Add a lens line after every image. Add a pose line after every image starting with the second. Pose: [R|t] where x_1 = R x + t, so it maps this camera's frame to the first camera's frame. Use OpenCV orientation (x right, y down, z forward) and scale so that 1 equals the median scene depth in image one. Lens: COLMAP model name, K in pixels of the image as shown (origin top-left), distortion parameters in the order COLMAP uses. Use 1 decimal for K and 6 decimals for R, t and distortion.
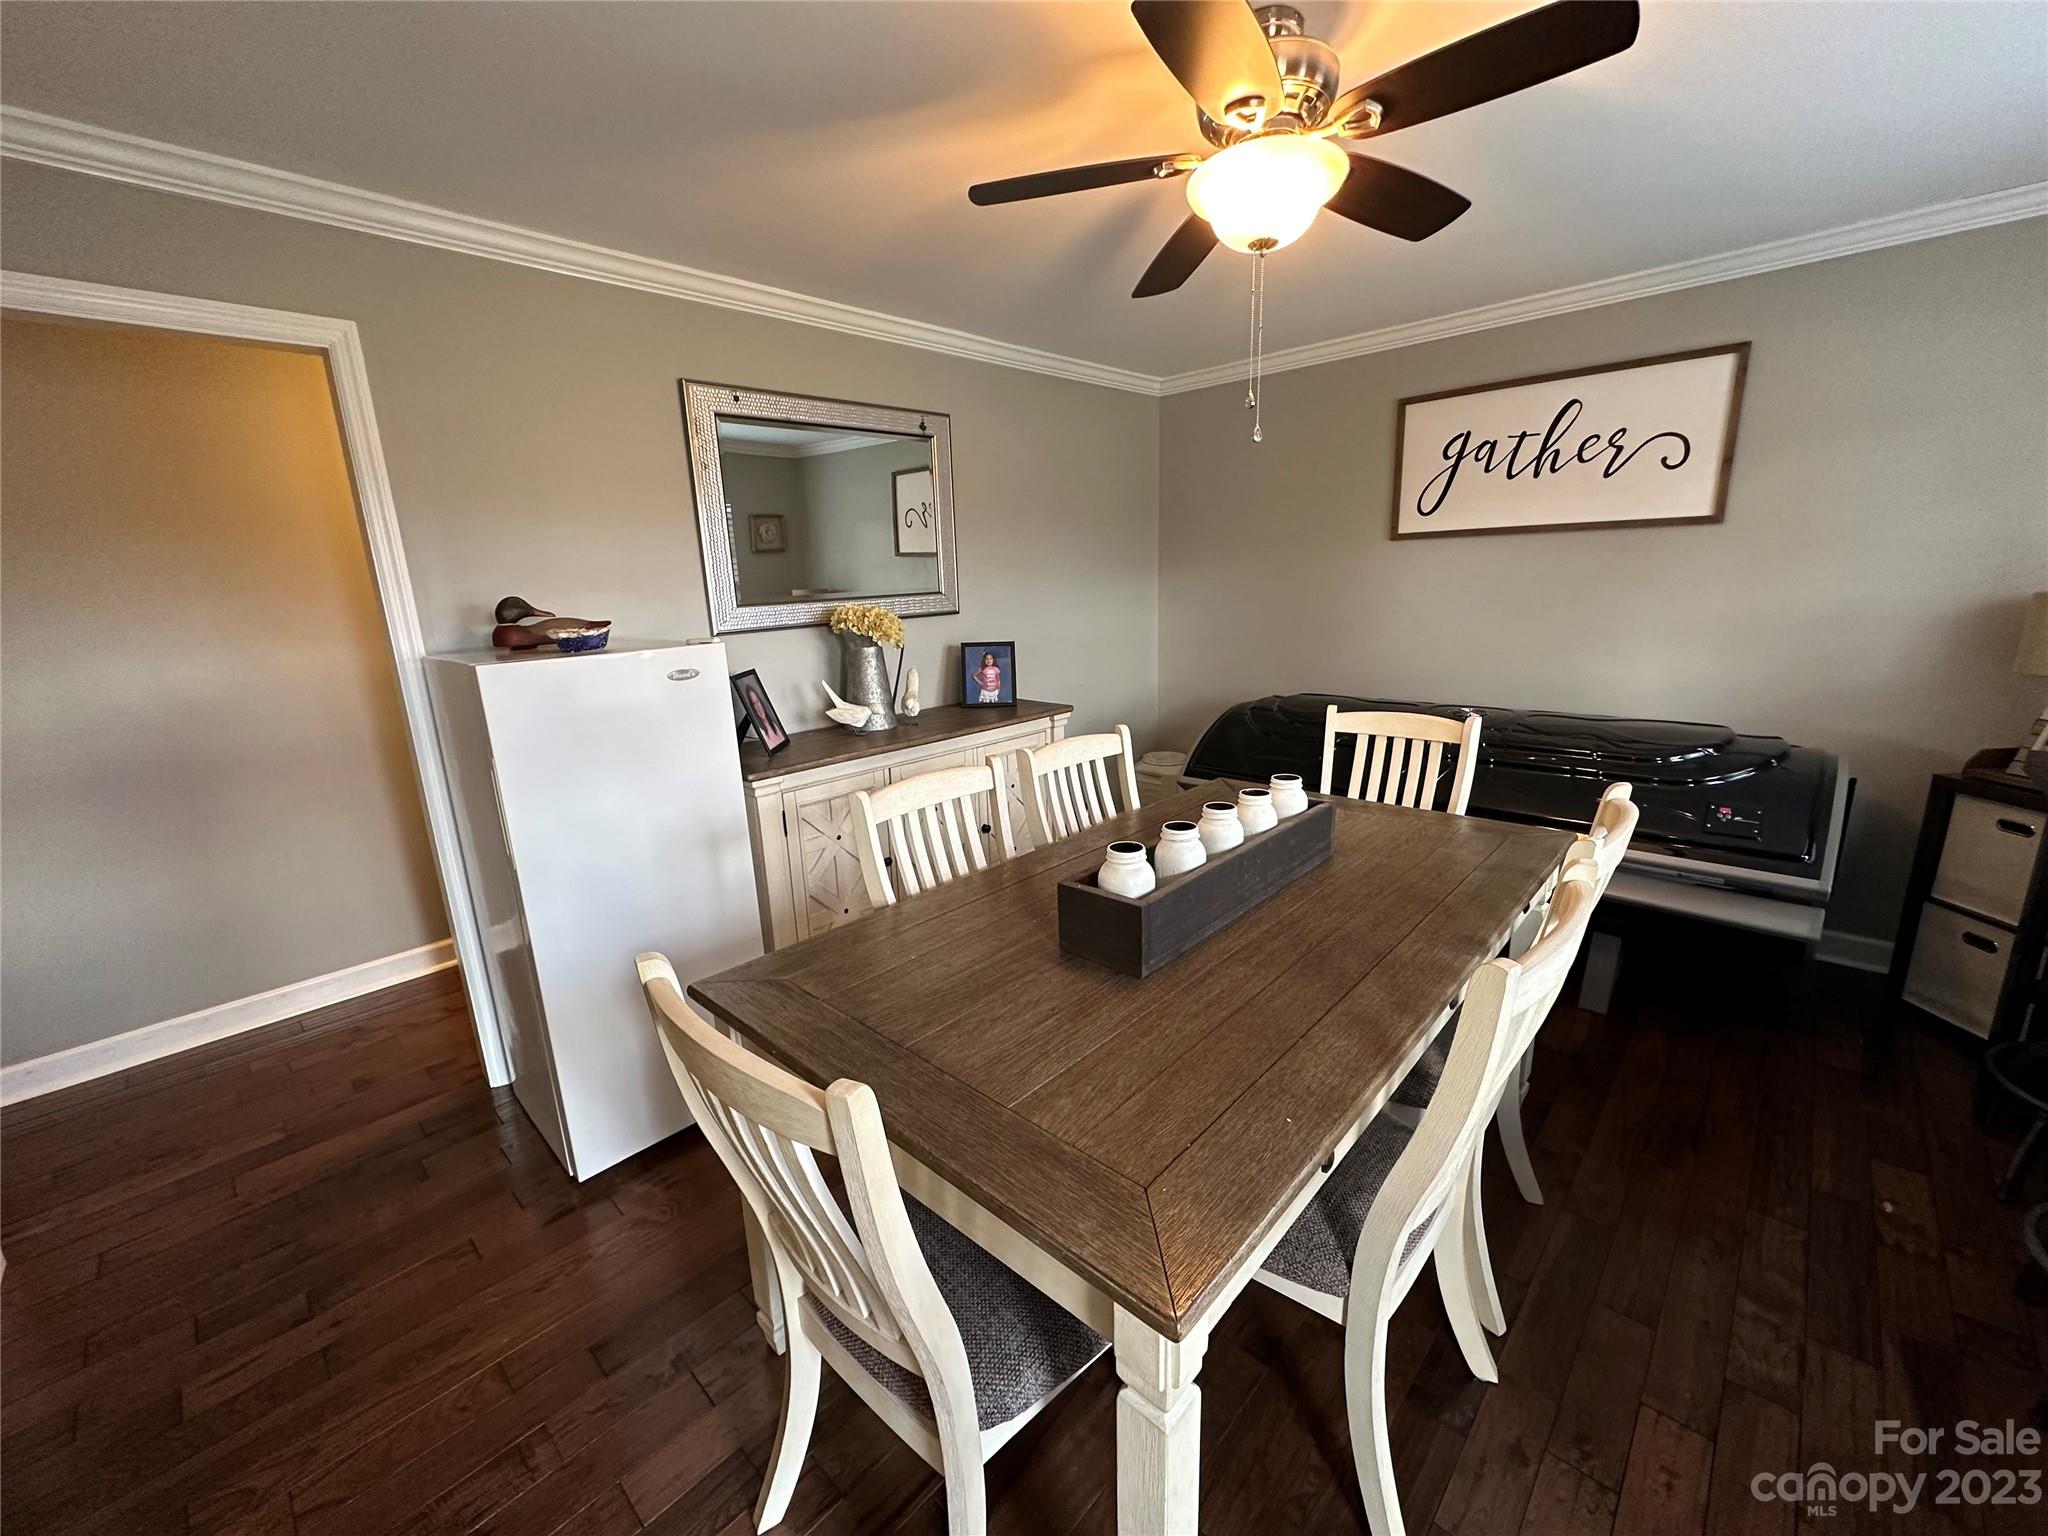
lens RADIAL K [[815.2, 0, 1026.3], [0, 815.2, 769.7], [0, 0, 1]] dist [-0.001957, -0.000221]
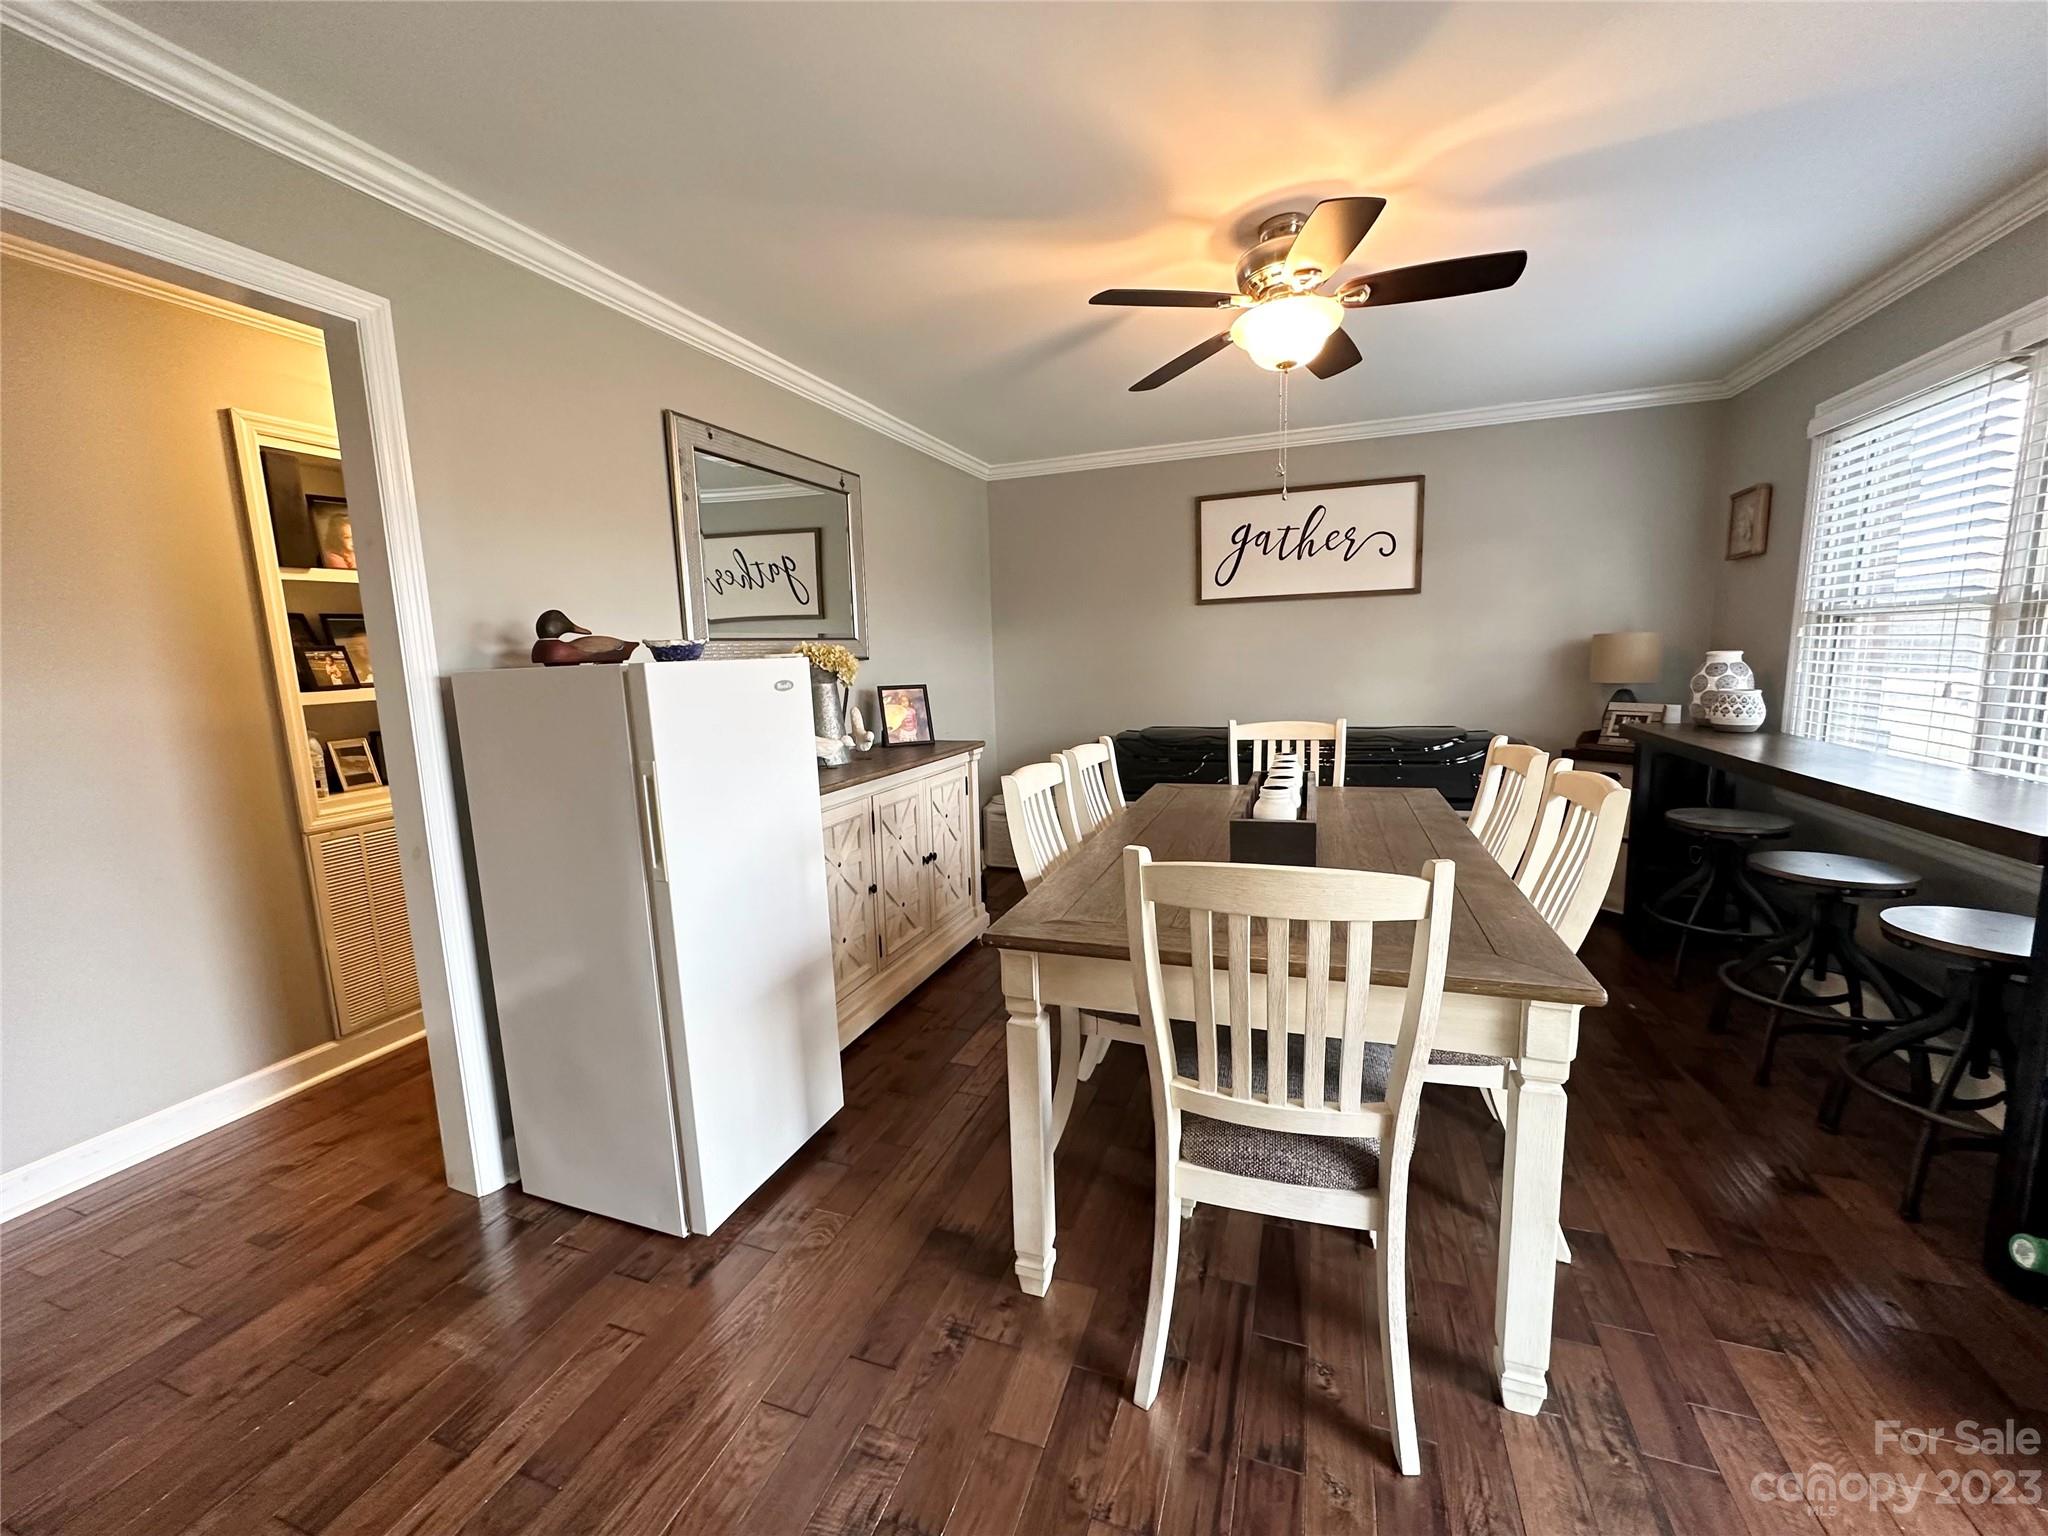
lens RADIAL K [[815.2, 0, 1027.7], [0, 815.2, 769.8], [0, 0, 1]] dist [-0.001957, -0.000221]
pose [[0.915607, -0.052061, 0.398691, -0.404359], [0.095958, 0.991223, -0.090938, 0.079195], [-0.390457, 0.121521, 0.912566, -0.020129]]
